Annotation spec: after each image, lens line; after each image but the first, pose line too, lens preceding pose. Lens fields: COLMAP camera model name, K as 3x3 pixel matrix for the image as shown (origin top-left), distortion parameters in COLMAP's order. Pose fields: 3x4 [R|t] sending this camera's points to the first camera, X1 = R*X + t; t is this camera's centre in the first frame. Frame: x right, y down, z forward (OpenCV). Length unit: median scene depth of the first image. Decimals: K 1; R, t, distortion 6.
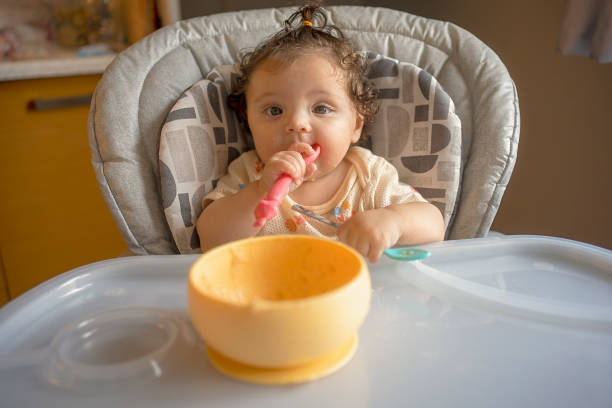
lens RADIAL K [[629.5, 0, 306.0], [0, 629.5, 204.0], [0, 0, 1]] dist [0.047522, -0.006770]
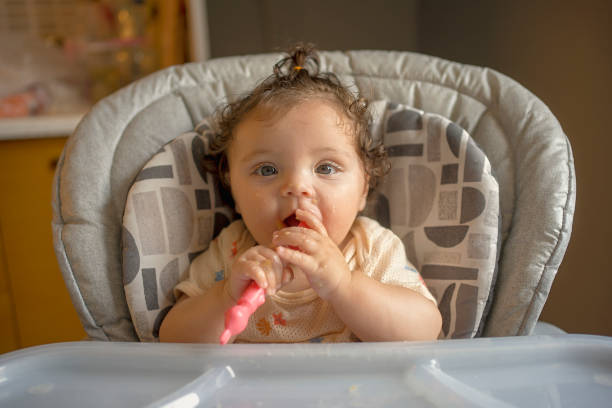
lens RADIAL K [[629.5, 0, 306.0], [0, 629.5, 204.0], [0, 0, 1]] dist [0.047522, -0.006770]
pose [[0.994448, 0.023479, -0.102575, 0.083809], [-0.033946, 0.994254, -0.101519, -0.016815], [0.099602, 0.104438, 0.989531, 0.182435]]
